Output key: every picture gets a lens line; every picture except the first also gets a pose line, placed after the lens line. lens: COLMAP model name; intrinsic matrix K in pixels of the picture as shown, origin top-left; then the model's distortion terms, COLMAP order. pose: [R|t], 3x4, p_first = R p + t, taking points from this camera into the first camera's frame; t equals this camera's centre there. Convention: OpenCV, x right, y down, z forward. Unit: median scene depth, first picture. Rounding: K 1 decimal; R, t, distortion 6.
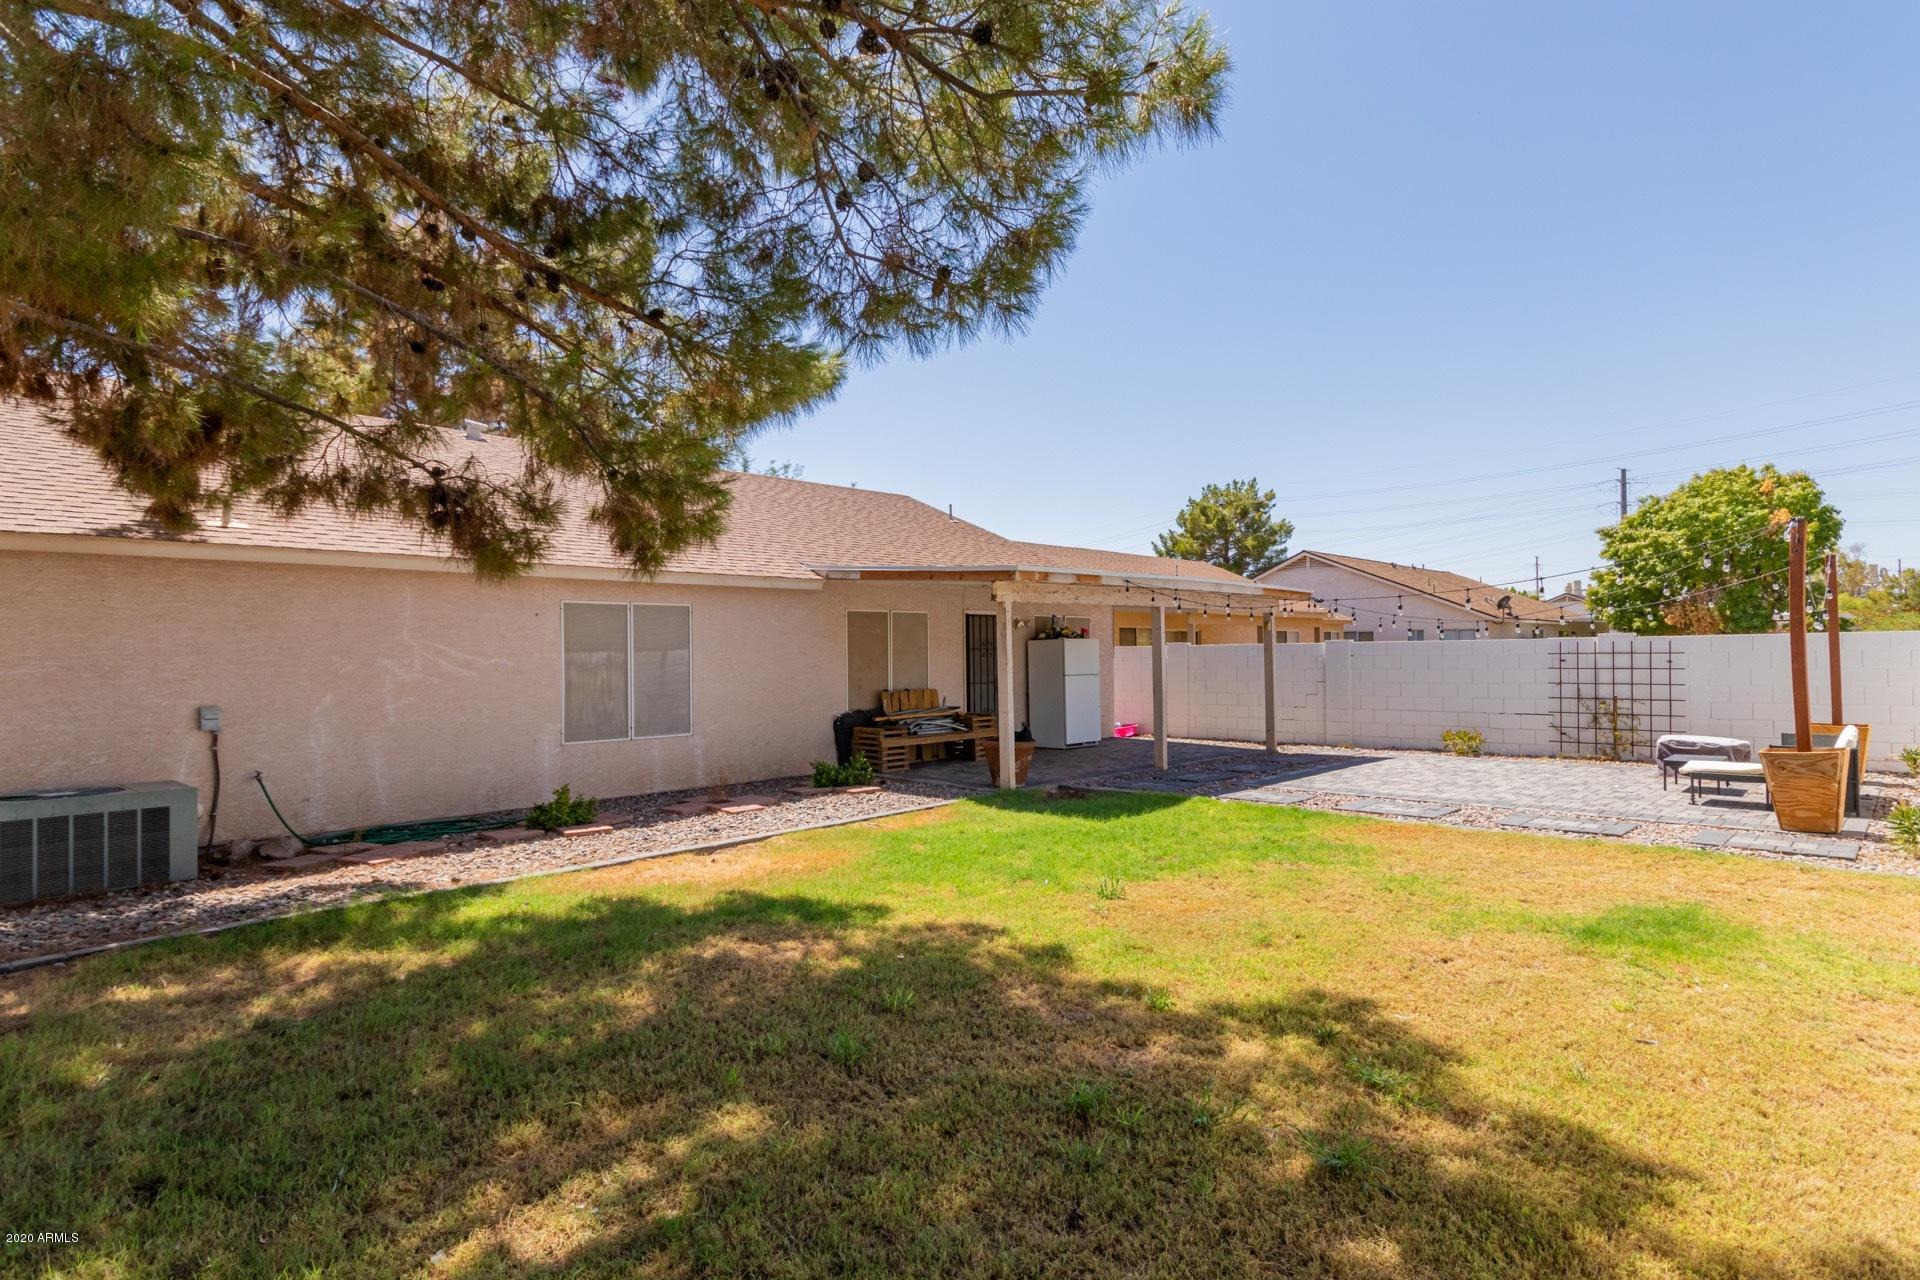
lens RADIAL K [[974.4, 0, 960.0], [0, 974.4, 640.0], [0, 0, 1]] dist [-0.004904, -0.000879]
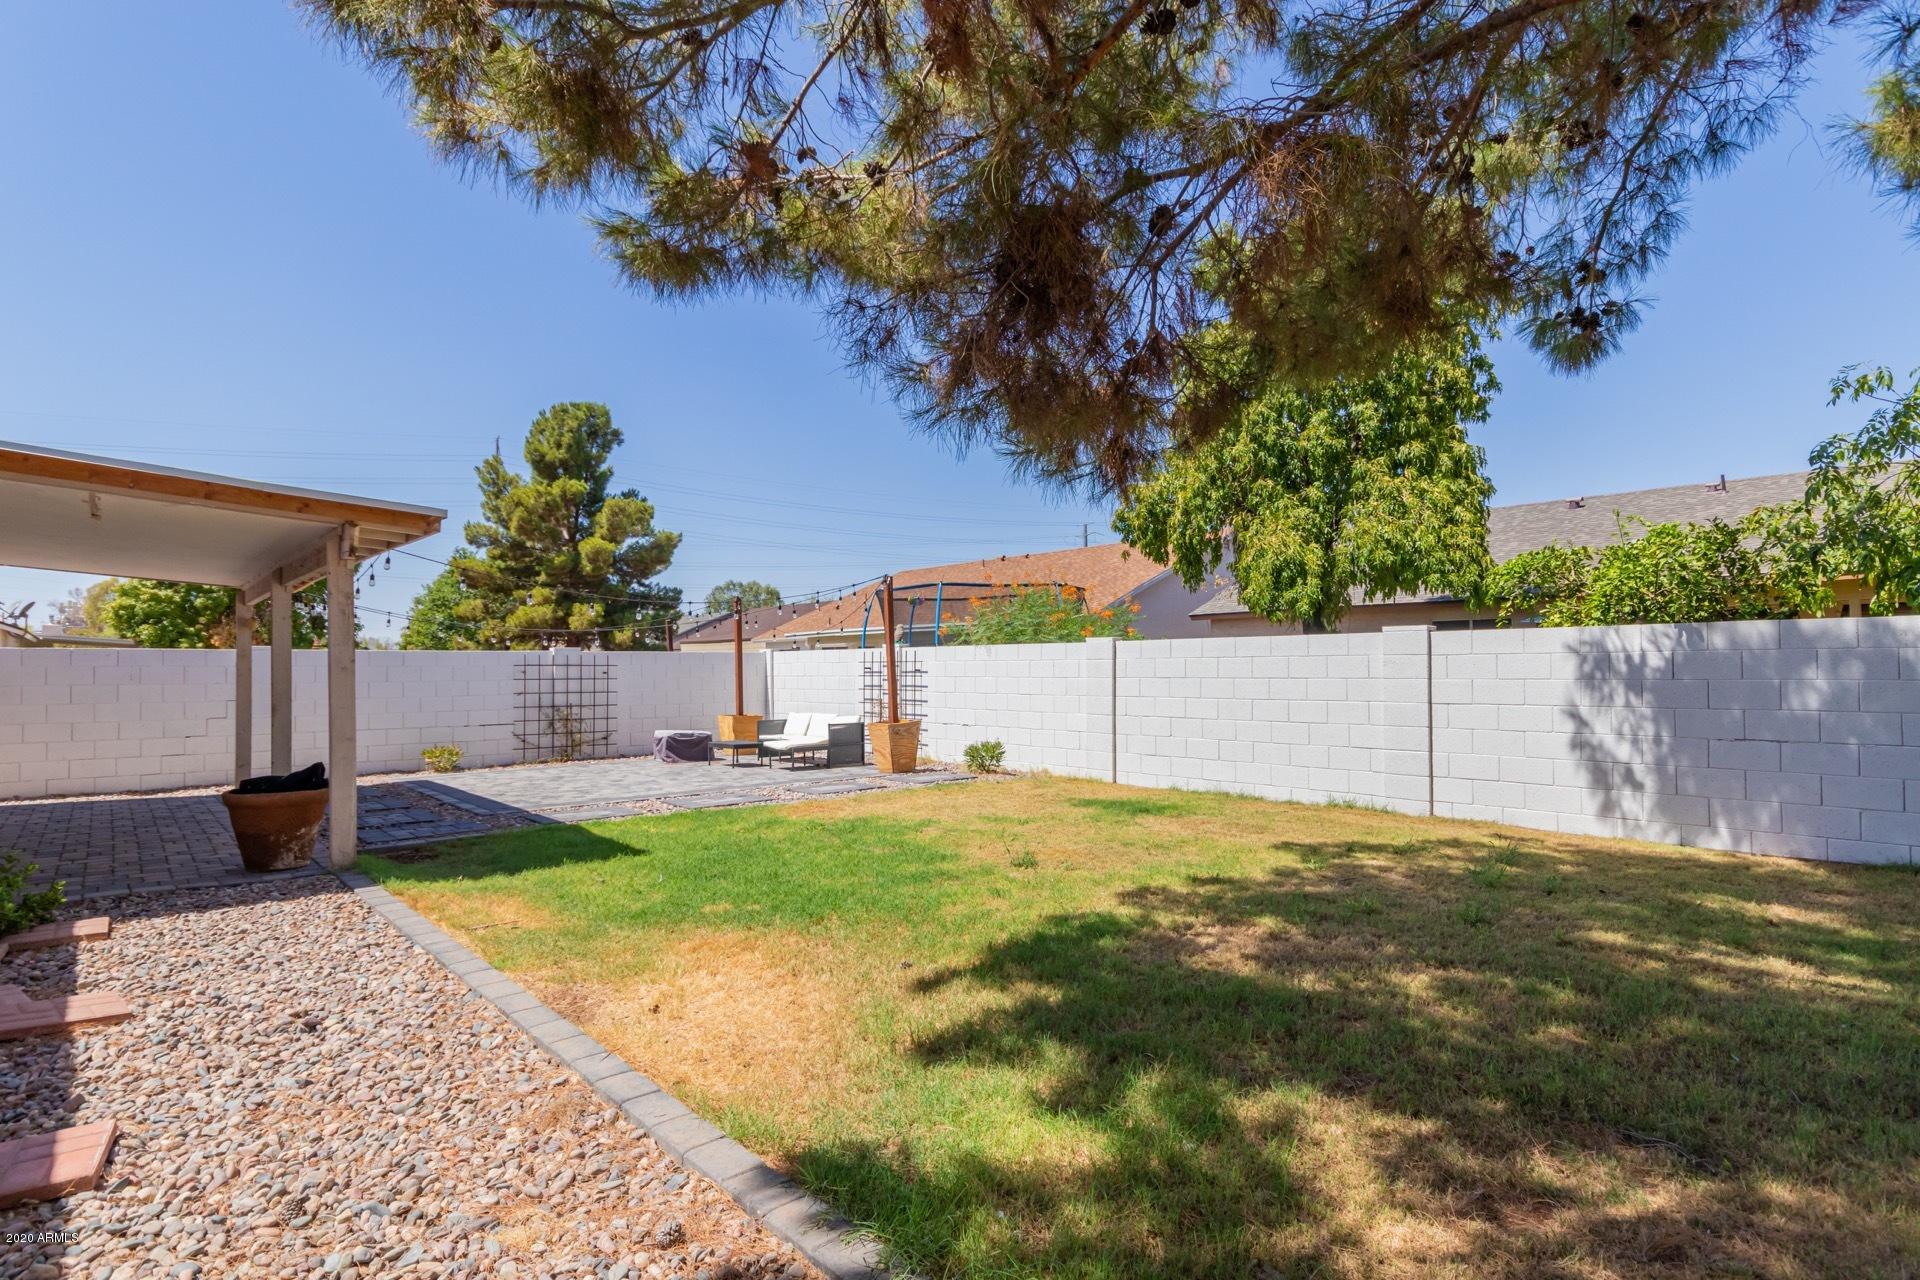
lens RADIAL K [[996.1, 0, 962.5], [0, 996.1, 671.6], [0, 0, 1]] dist [-0.000597, 0.000102]
pose [[0.064811, 0.010006, 0.997847, -0.457720], [-0.007159, 0.999929, -0.009562, 0.028954], [-0.997872, -0.006524, 0.064878, 0.475710]]
